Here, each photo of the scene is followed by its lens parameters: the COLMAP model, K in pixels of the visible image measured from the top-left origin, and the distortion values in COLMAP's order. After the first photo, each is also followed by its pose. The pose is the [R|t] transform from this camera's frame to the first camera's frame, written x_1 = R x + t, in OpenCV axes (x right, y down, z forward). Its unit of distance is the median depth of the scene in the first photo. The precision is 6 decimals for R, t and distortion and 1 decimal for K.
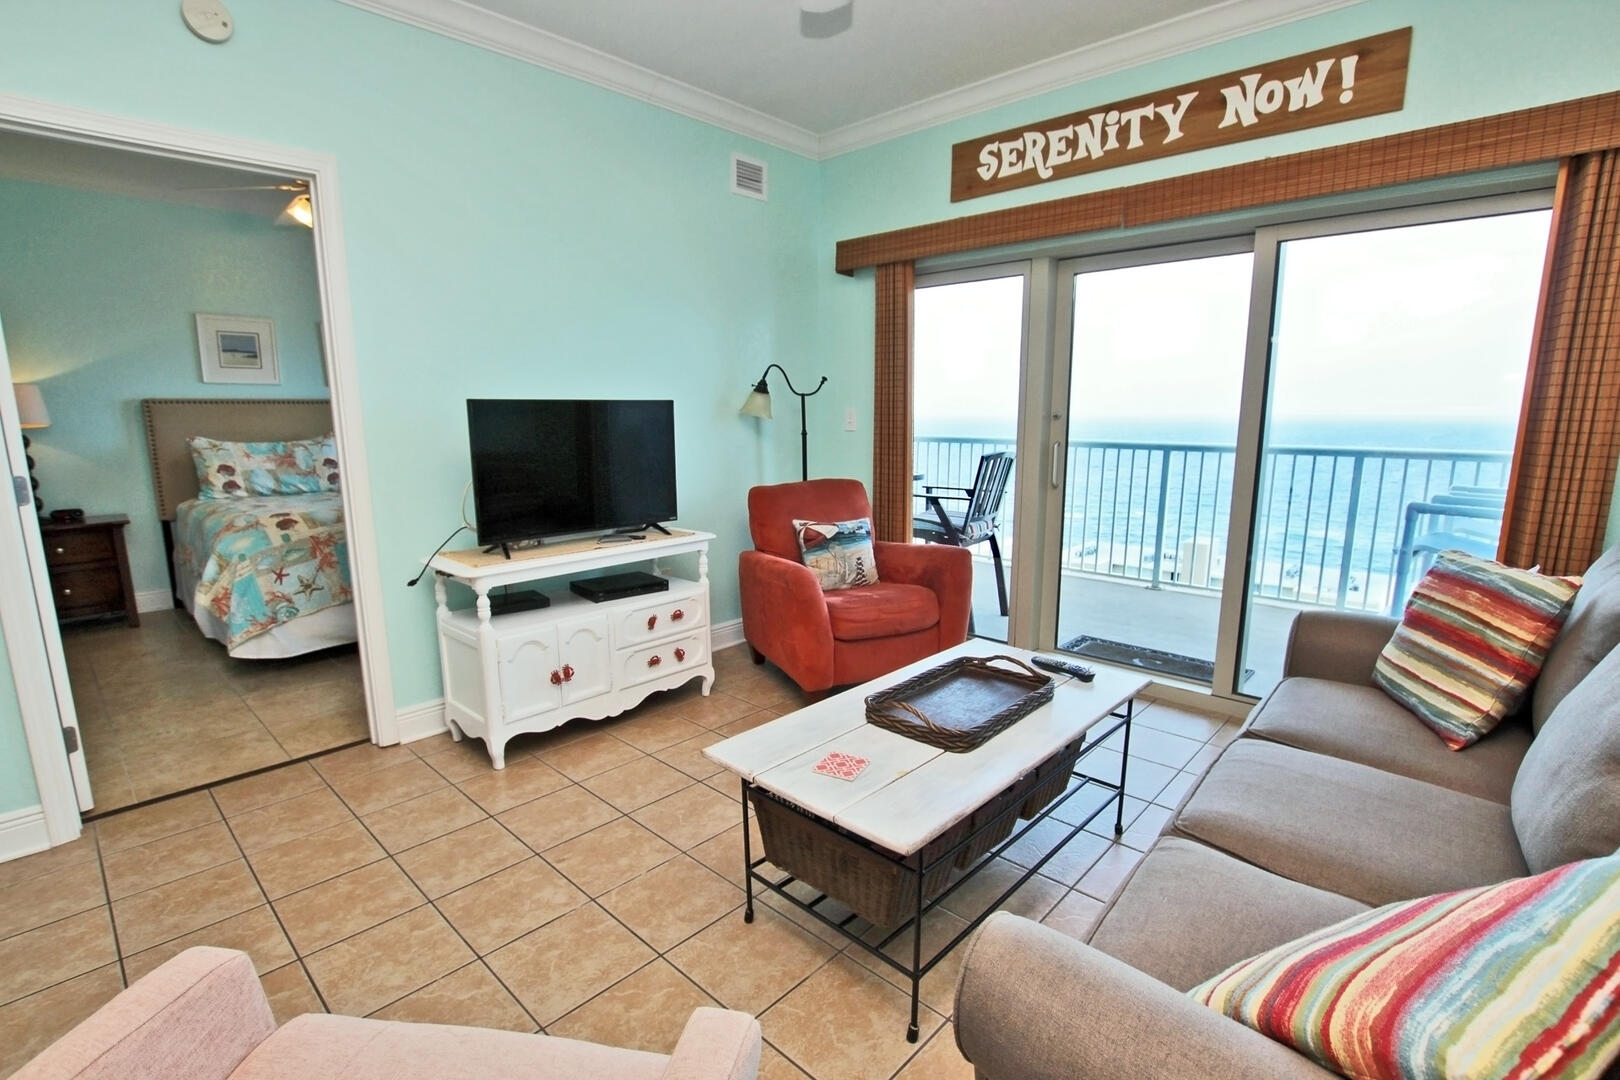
lens RADIAL K [[752.7, 0, 812.2], [0, 752.7, 548.3], [0, 0, 1]] dist [-0.030967, 0.000408]
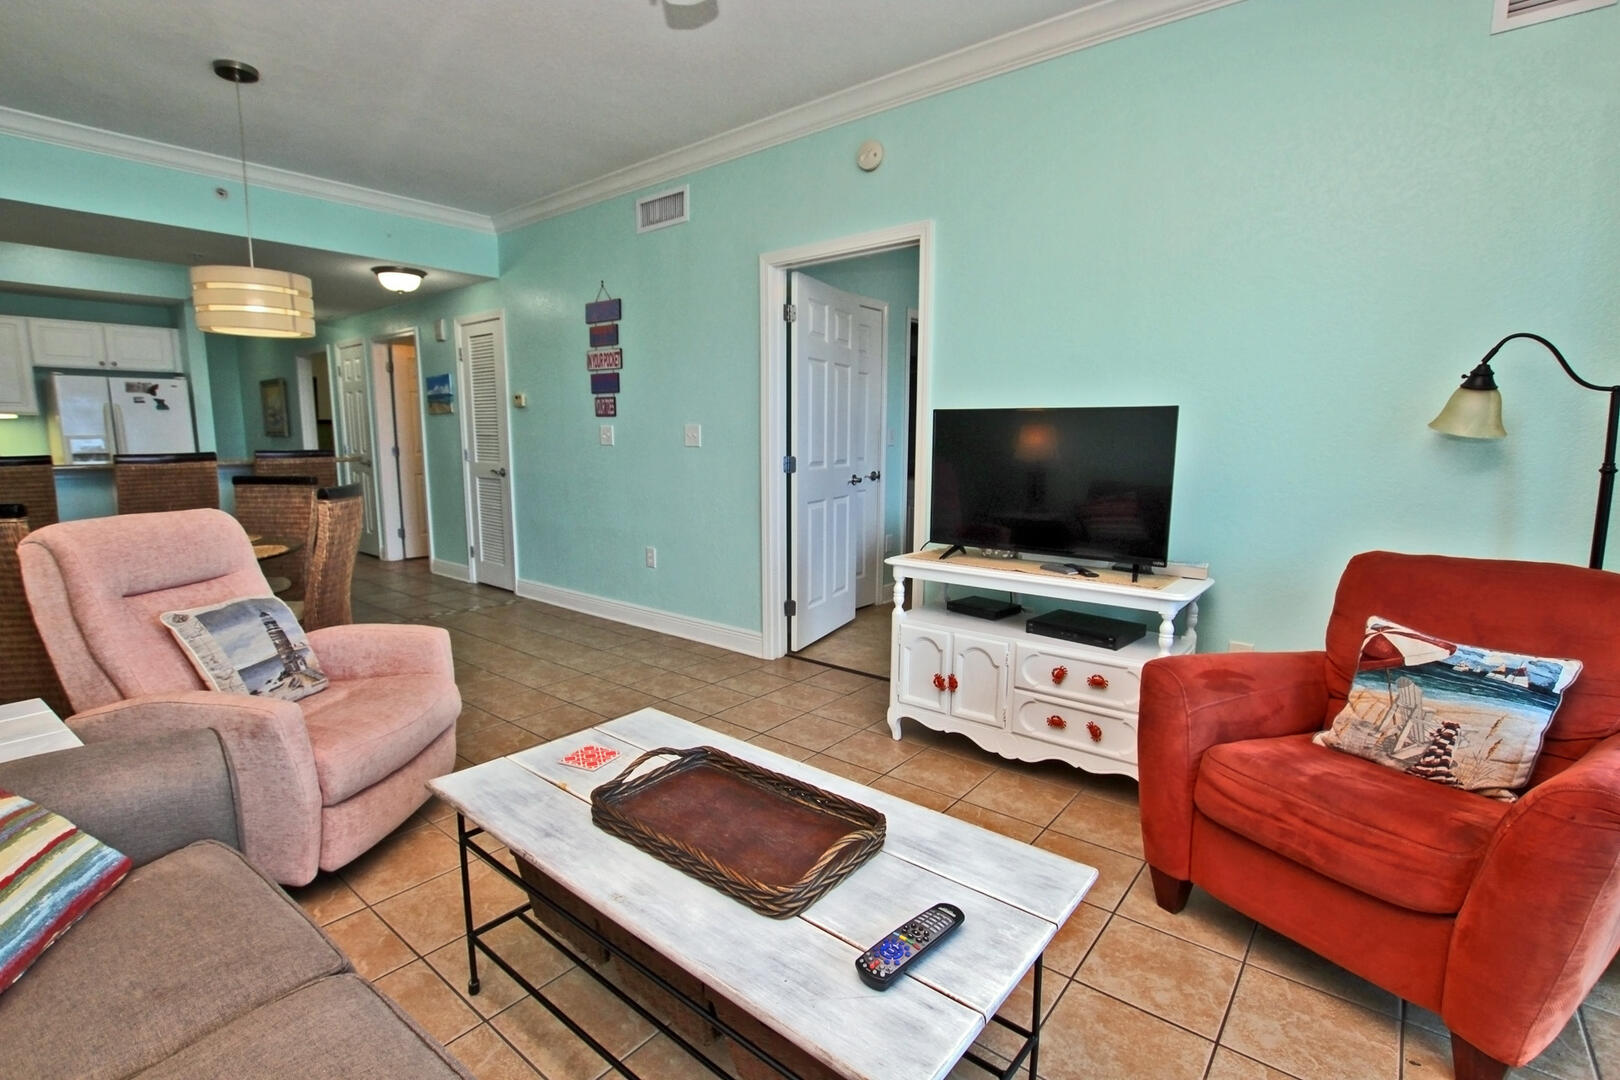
lens RADIAL K [[750.5, 0, 807.7], [0, 750.5, 551.0], [0, 0, 1]] dist [-0.034813, 0.006913]
pose [[0.070163, 0.156017, -0.985259, 0.555276], [-0.184577, 0.972669, 0.140879, -0.098897], [0.980310, 0.171972, 0.097042, 0.623807]]
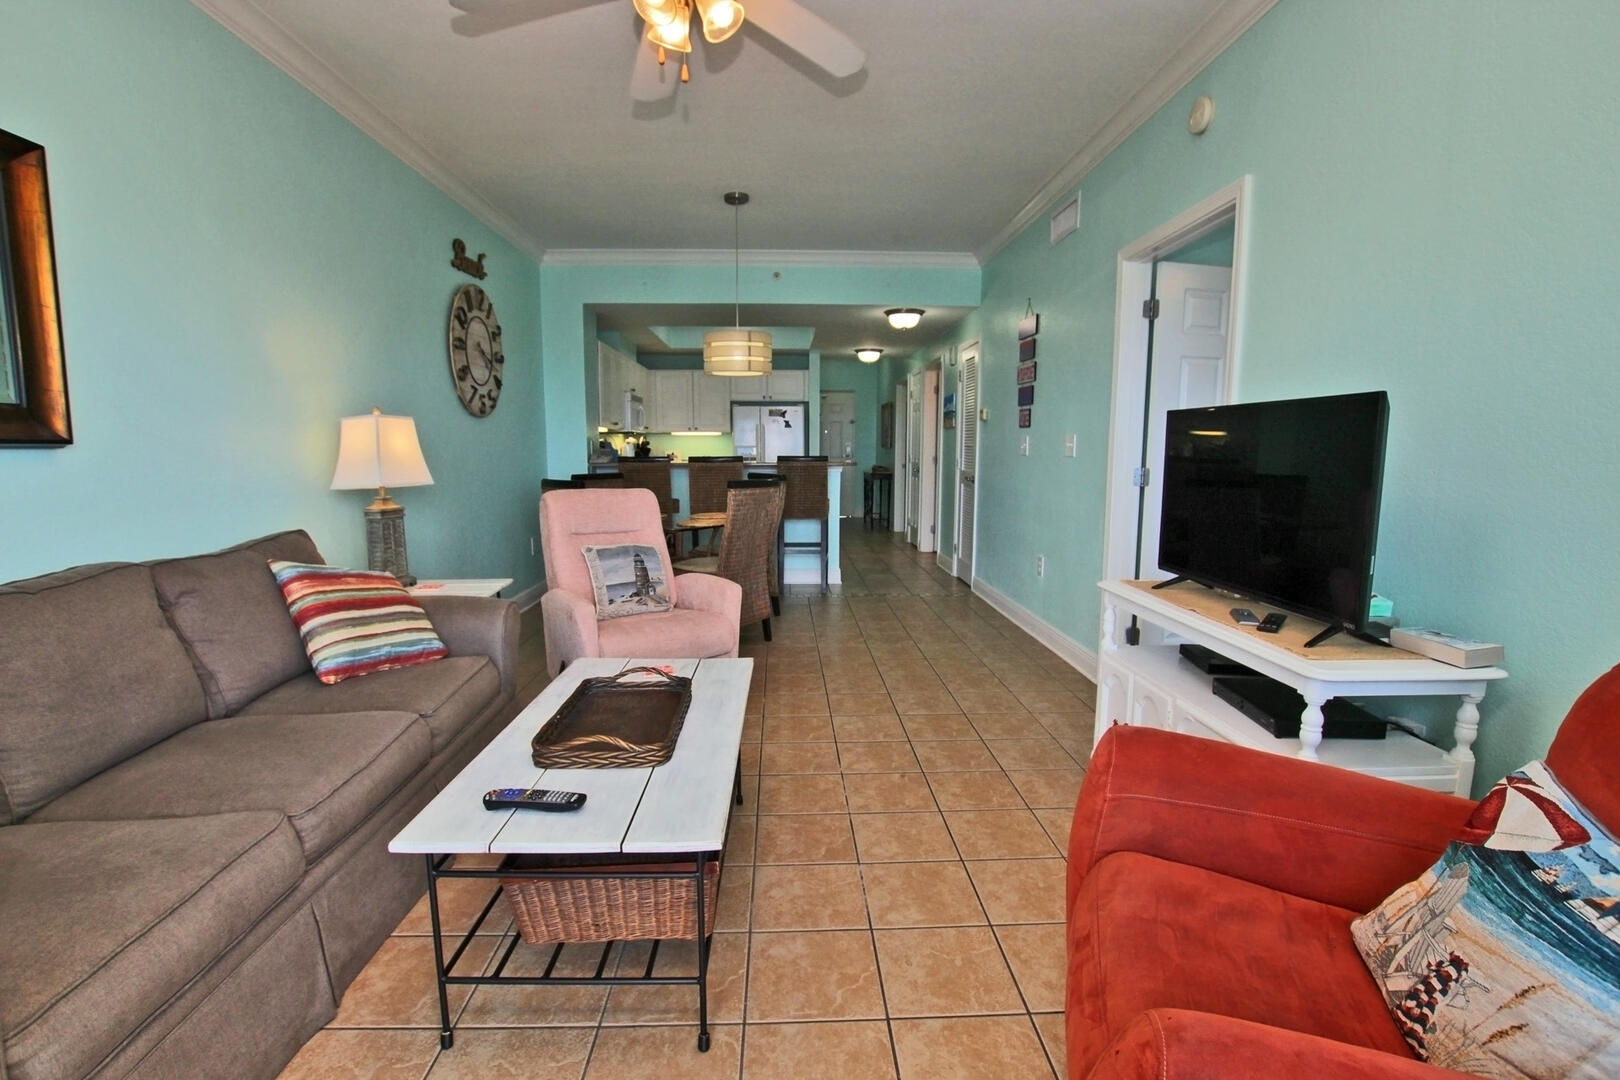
lens RADIAL K [[750.5, 0, 807.7], [0, 750.5, 551.0], [0, 0, 1]] dist [-0.034813, 0.006913]
pose [[-0.705503, 0.098443, -0.701836, 0.443175], [-0.127937, 0.956345, 0.262748, -0.183639], [0.697063, 0.275160, -0.662110, 1.132114]]
